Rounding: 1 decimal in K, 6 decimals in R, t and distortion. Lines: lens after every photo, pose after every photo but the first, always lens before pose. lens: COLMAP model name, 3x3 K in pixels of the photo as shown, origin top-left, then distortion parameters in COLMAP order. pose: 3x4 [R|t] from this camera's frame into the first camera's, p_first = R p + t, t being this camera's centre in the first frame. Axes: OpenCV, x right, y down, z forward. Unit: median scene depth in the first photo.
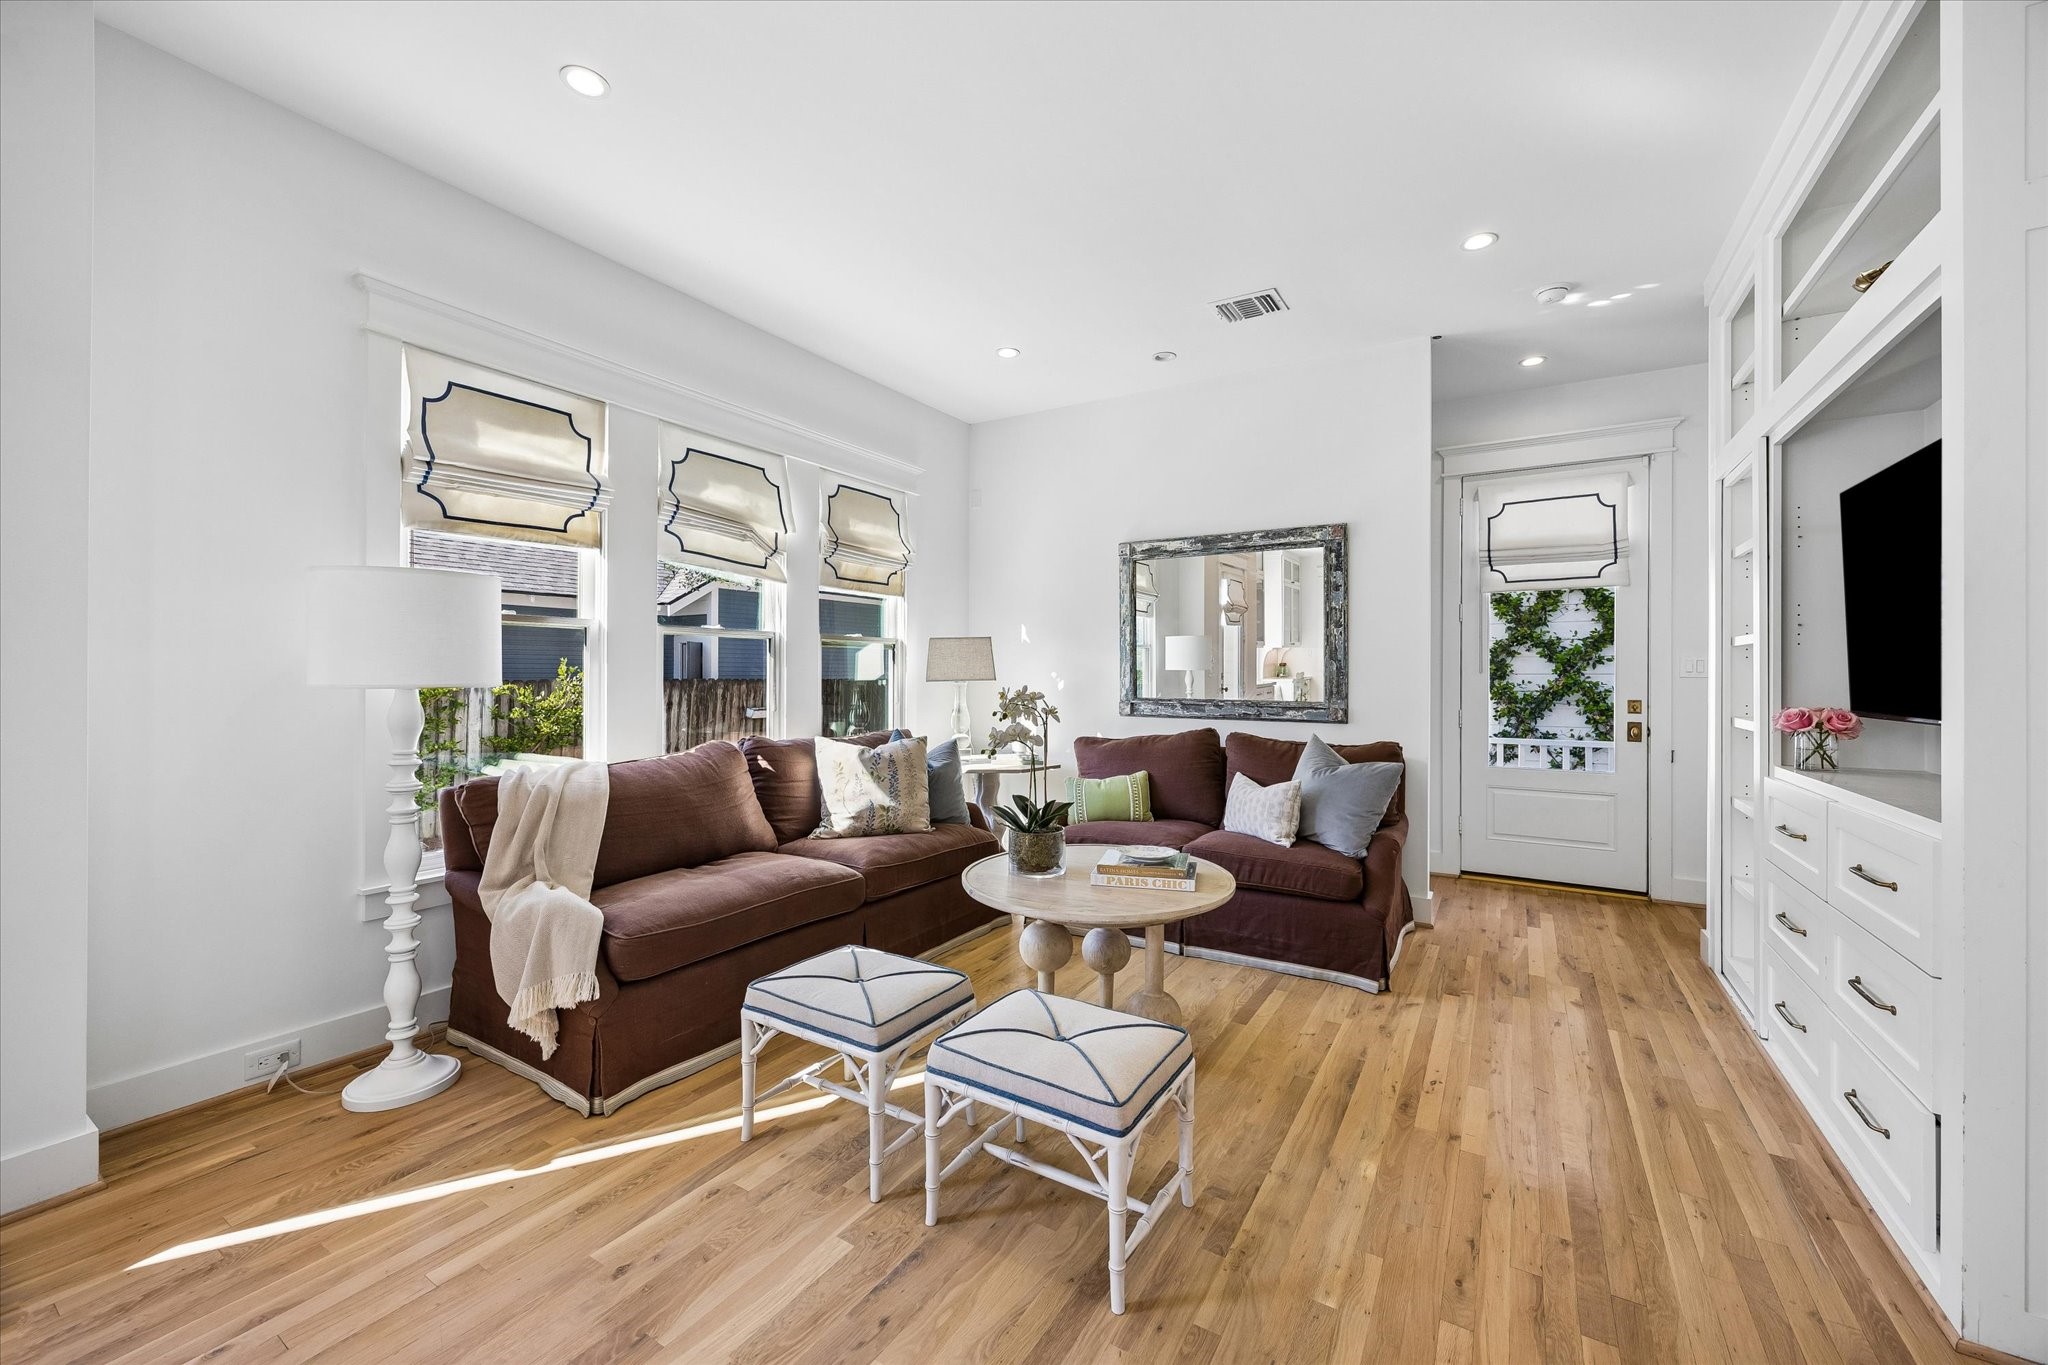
lens RADIAL K [[793.3, 0, 1035.3], [0, 793.3, 676.8], [0, 0, 1]] dist [-0.001519, -0.000441]
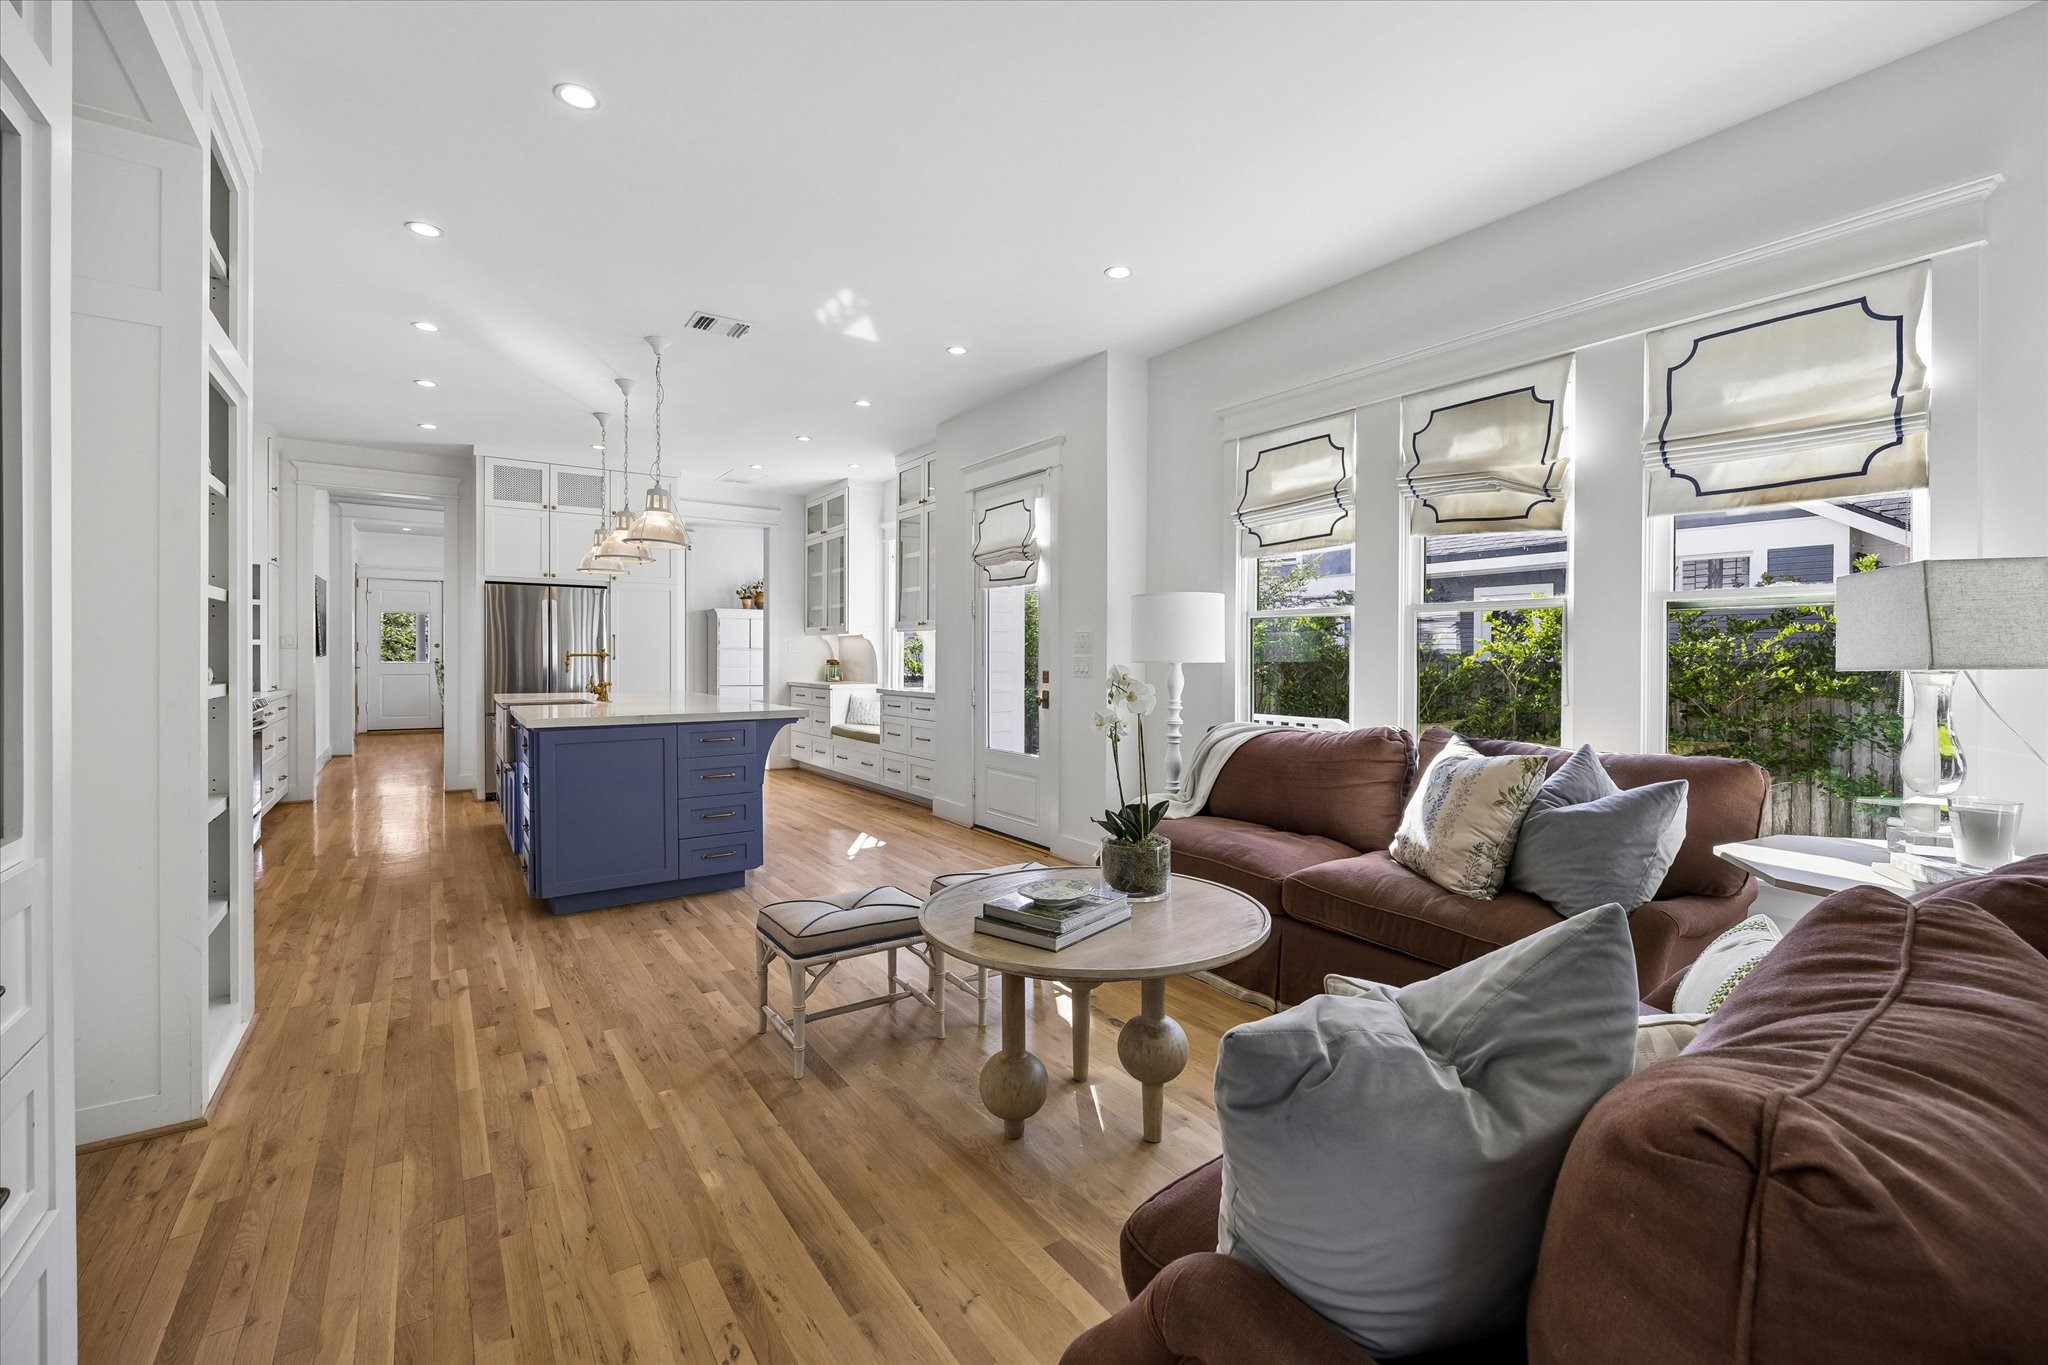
lens RADIAL K [[869.4, 0, 1032.1], [0, 869.4, 665.3], [0, 0, 1]] dist [-0.002315, -0.000300]
pose [[-0.406539, 0.005906, -0.913614, 0.582554], [-0.008524, 0.999911, 0.010257, 0.001298], [0.913594, 0.011958, -0.406452, 0.853010]]
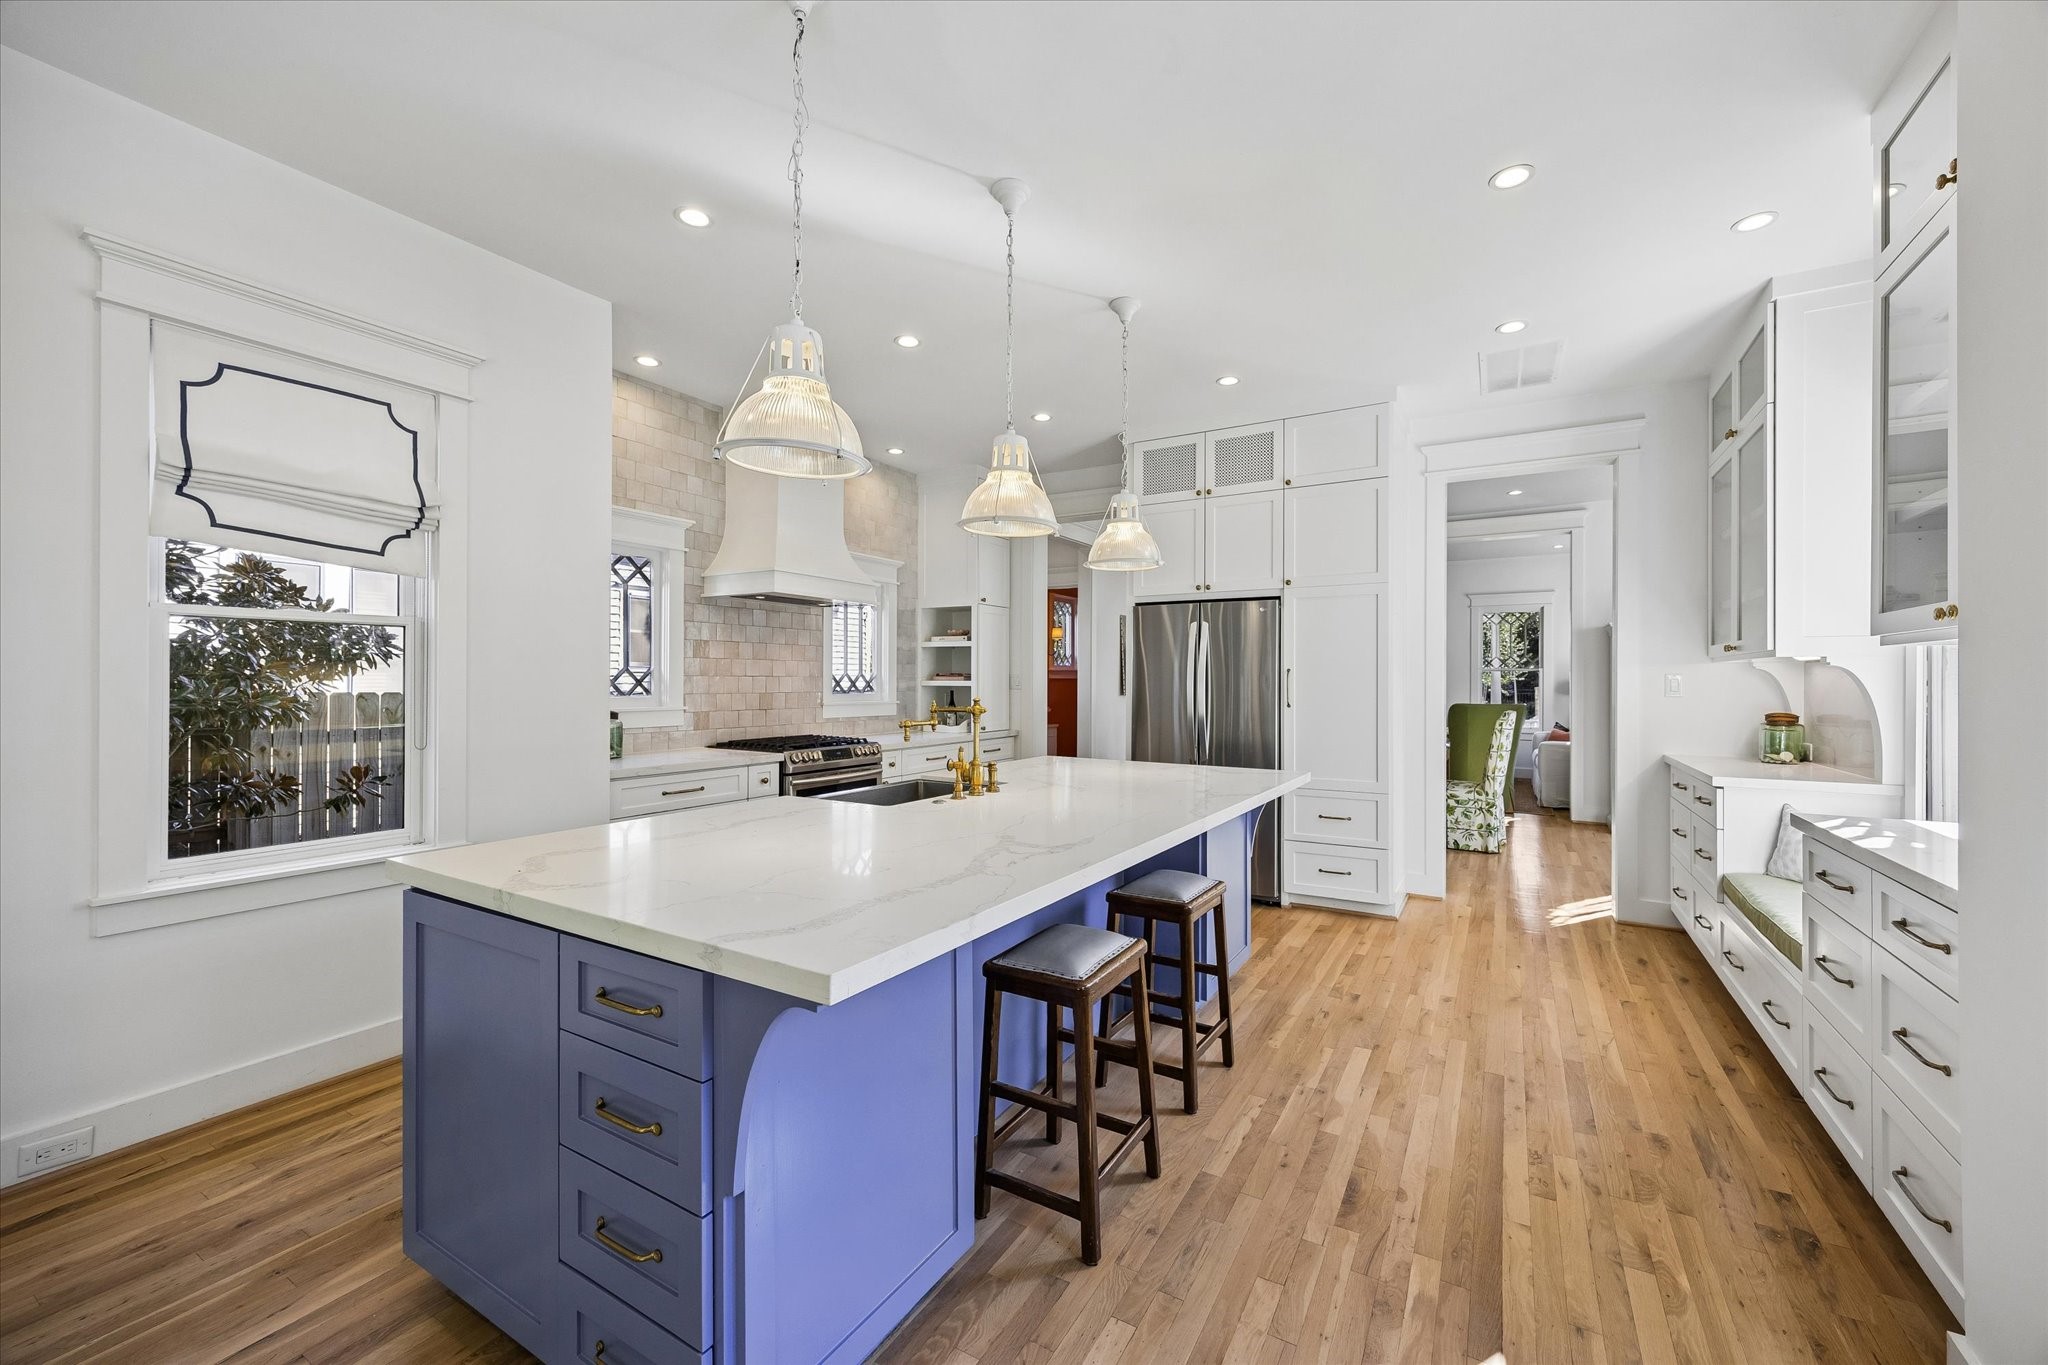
lens RADIAL K [[793.3, 0, 1035.3], [0, 793.3, 676.8], [0, 0, 1]] dist [-0.001519, -0.000441]
pose [[-0.999875, -0.007302, -0.014029, -0.401118], [-0.007264, 0.999970, -0.002732, -0.021410], [0.014048, -0.002630, -0.999898, 0.369397]]
